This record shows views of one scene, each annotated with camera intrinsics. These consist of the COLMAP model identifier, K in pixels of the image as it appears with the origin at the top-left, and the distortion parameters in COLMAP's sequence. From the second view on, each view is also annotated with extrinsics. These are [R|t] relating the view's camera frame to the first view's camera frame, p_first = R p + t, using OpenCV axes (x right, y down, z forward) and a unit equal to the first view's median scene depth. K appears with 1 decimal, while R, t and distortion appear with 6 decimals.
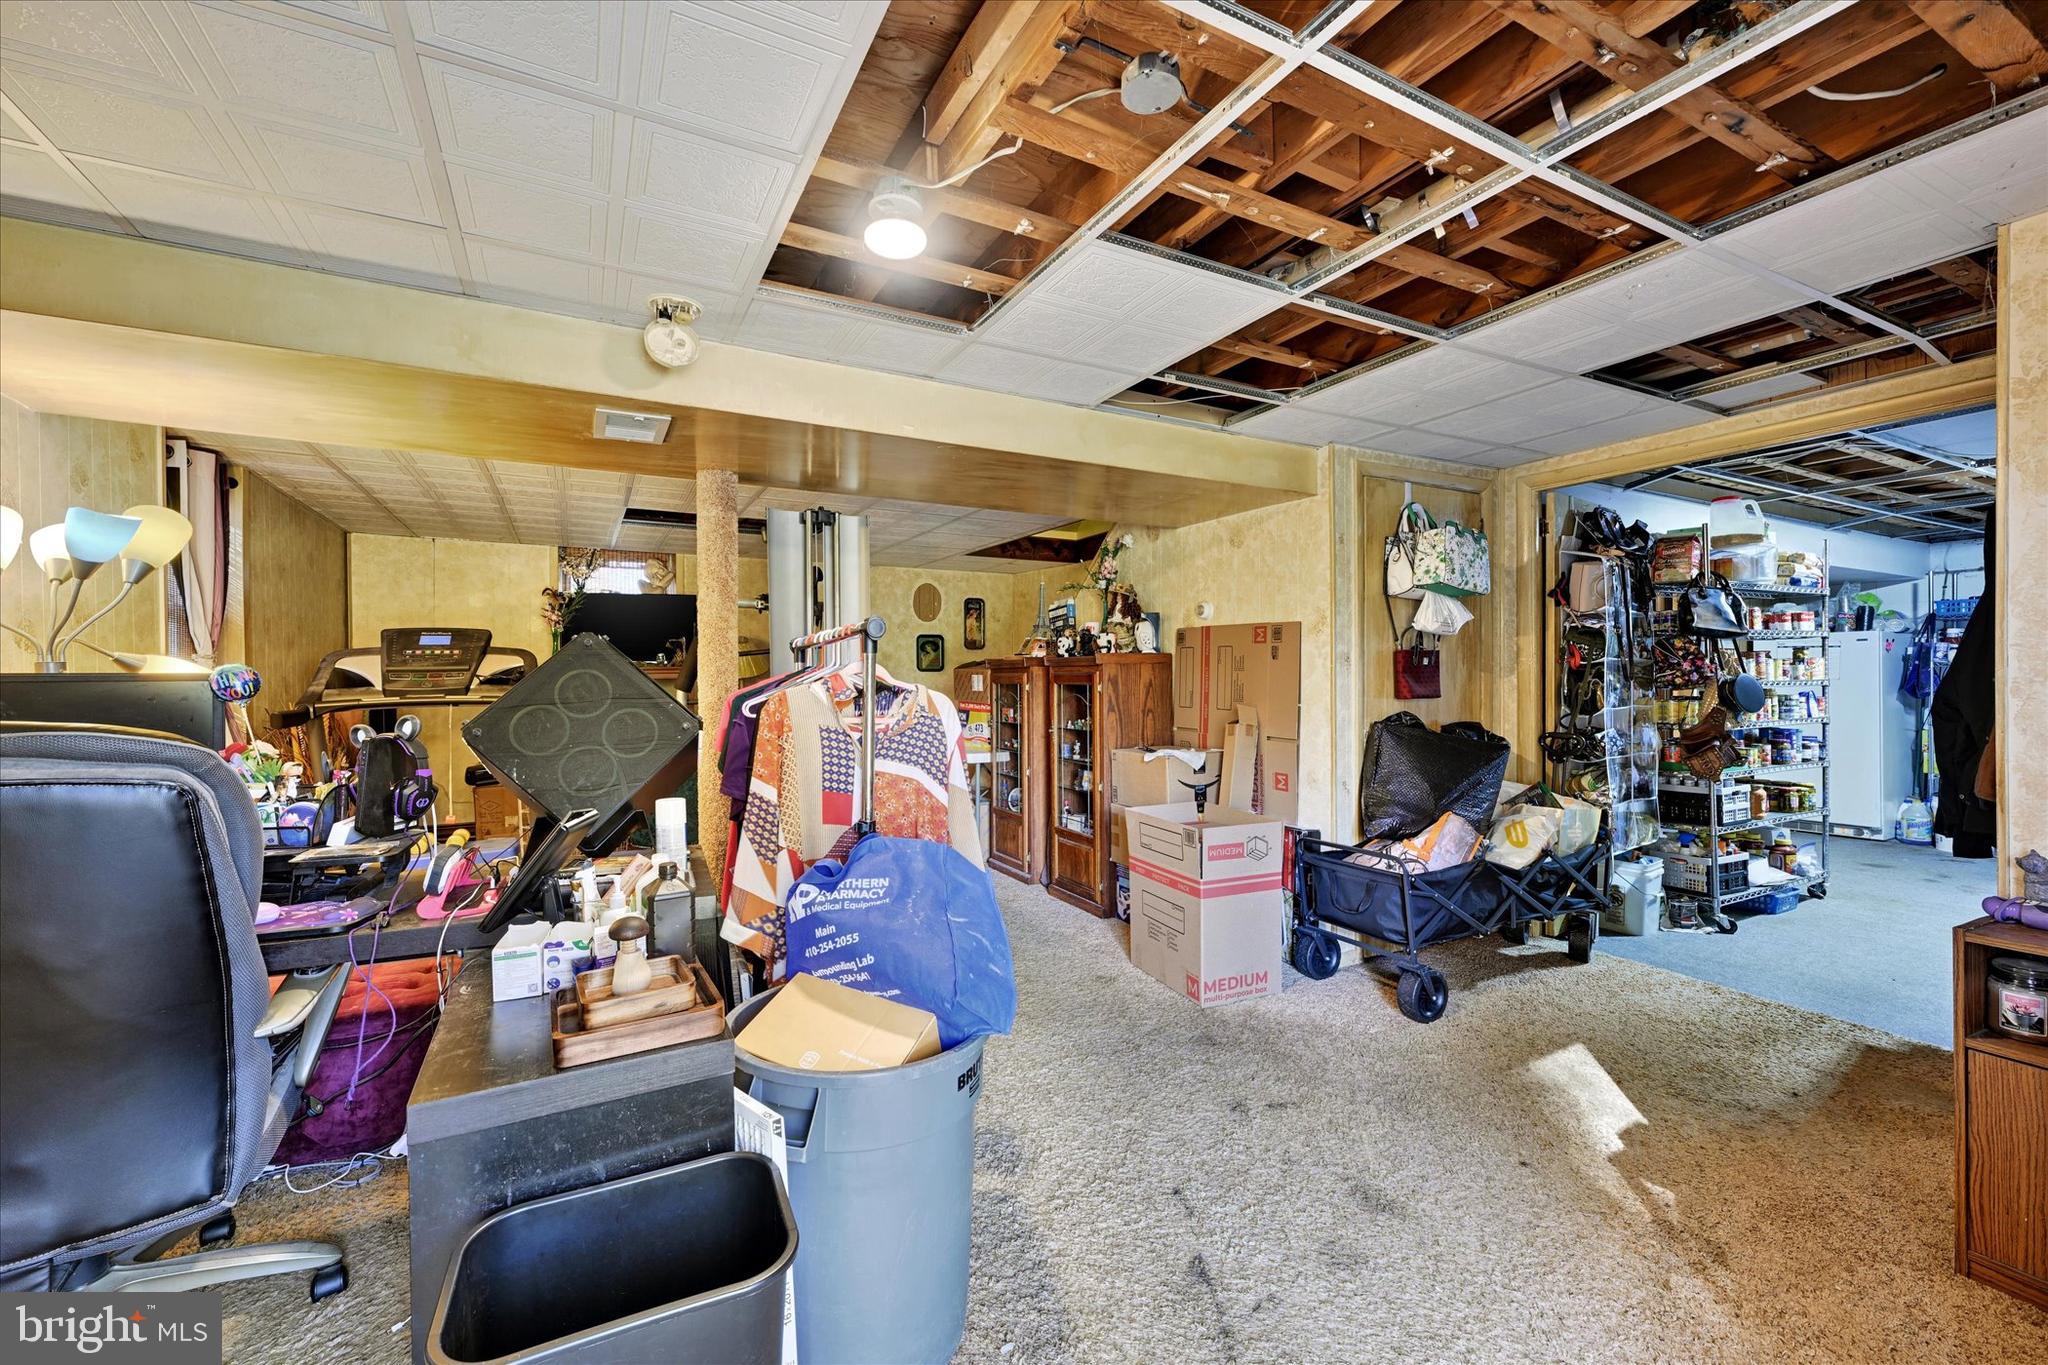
lens RADIAL K [[839.8, 0, 1010.6], [0, 839.8, 670.6], [0, 0, 1]] dist [0.000043, 0.000264]
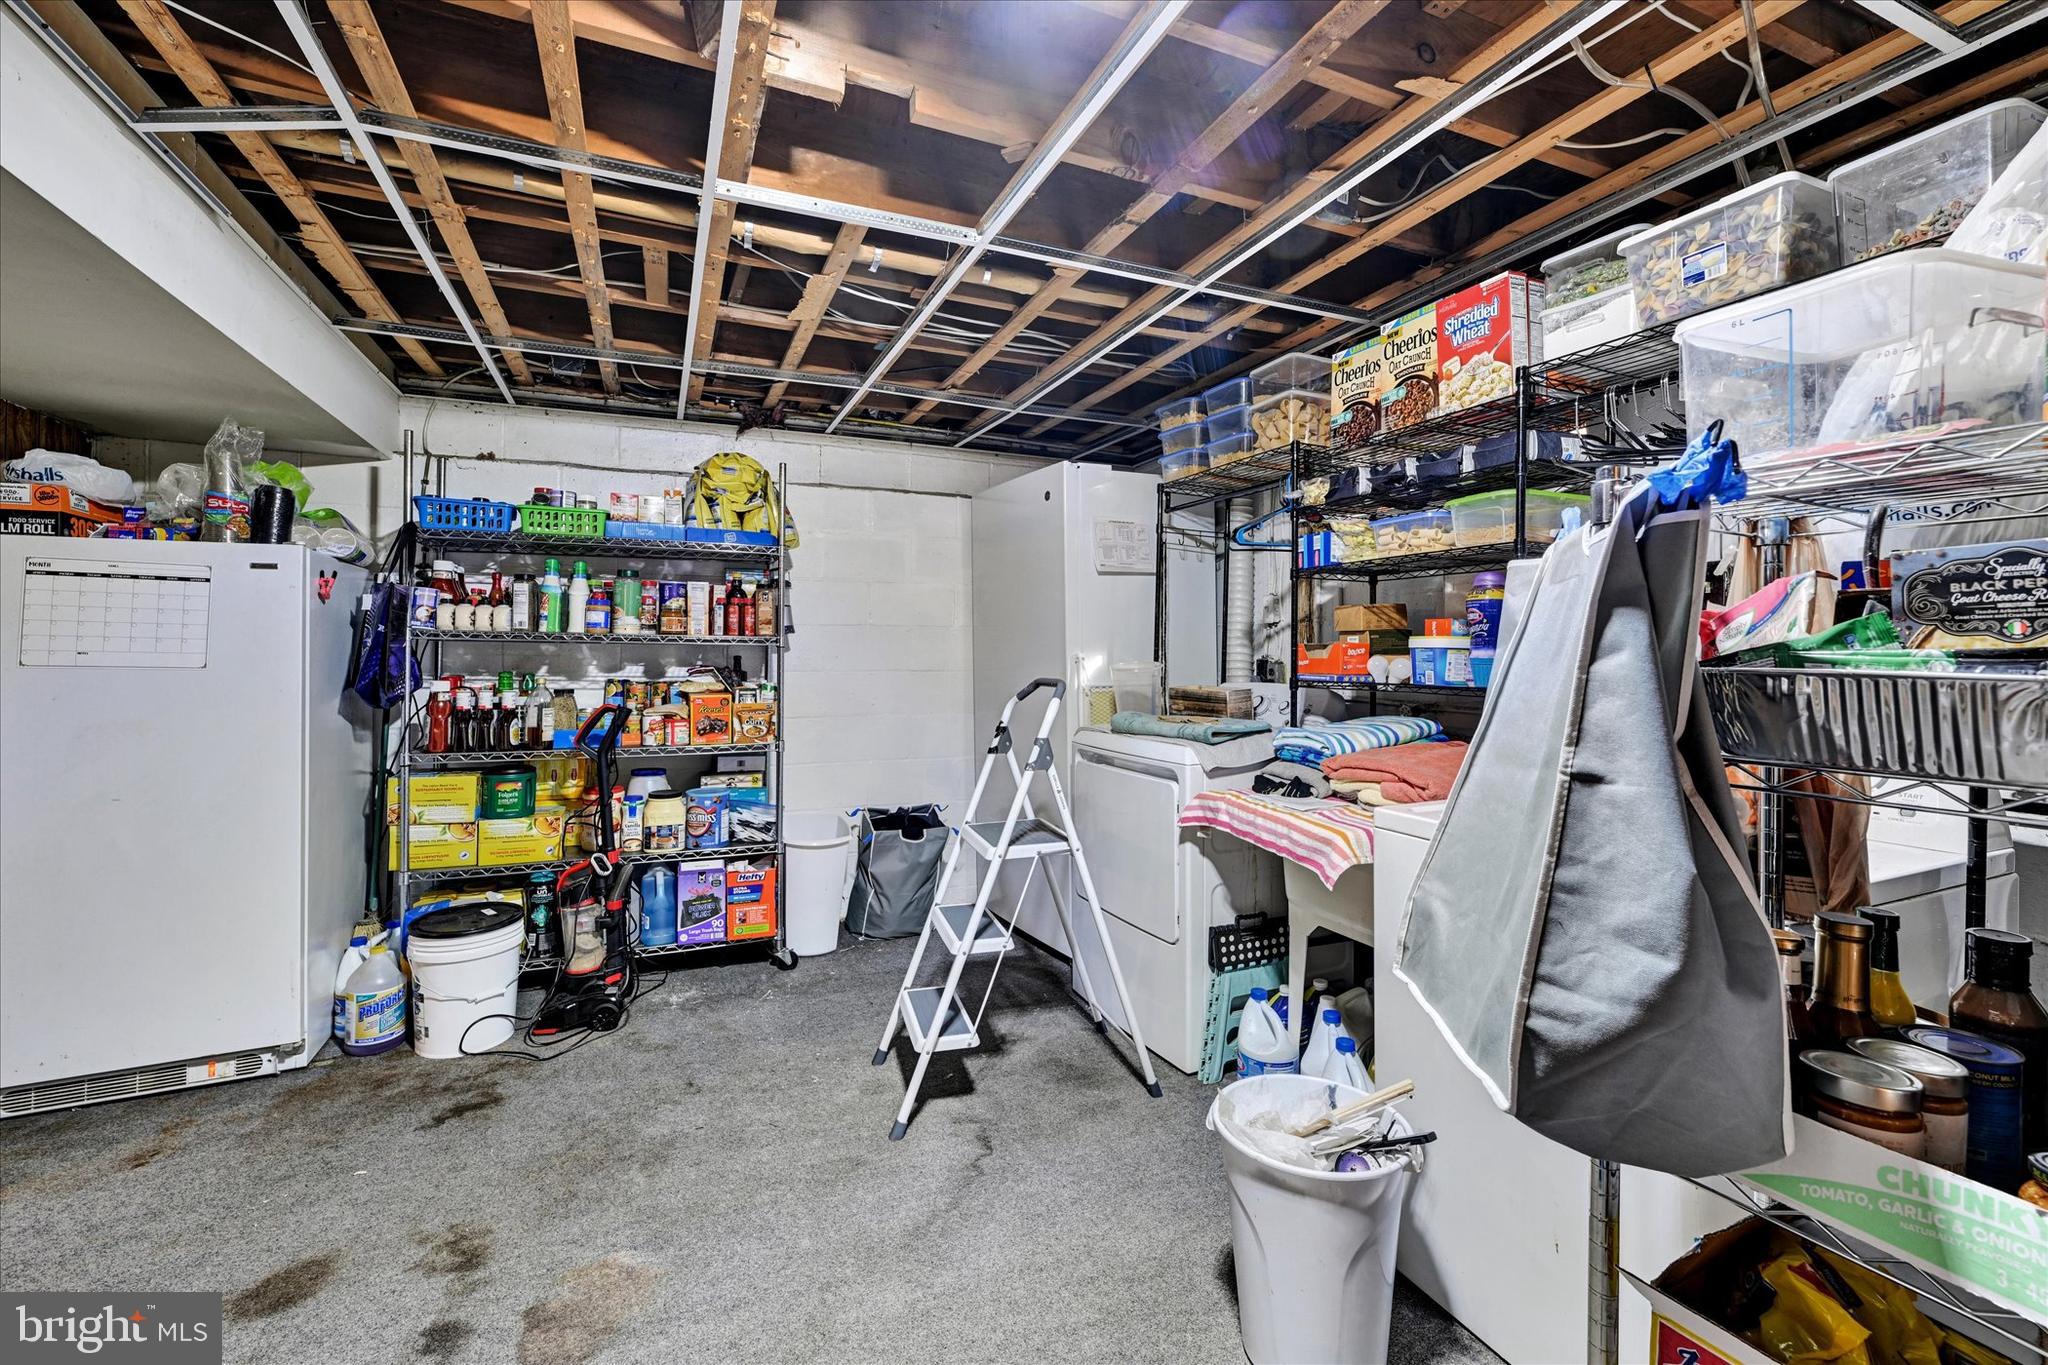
lens RADIAL K [[839.8, 0, 1010.6], [0, 839.8, 670.6], [0, 0, 1]] dist [0.000043, 0.000264]
pose [[0.072799, 0.000097, 0.997347, 0.643501], [-0.014540, 0.999894, 0.000964, 0.006871], [-0.997241, -0.014572, 0.072792, 0.619180]]
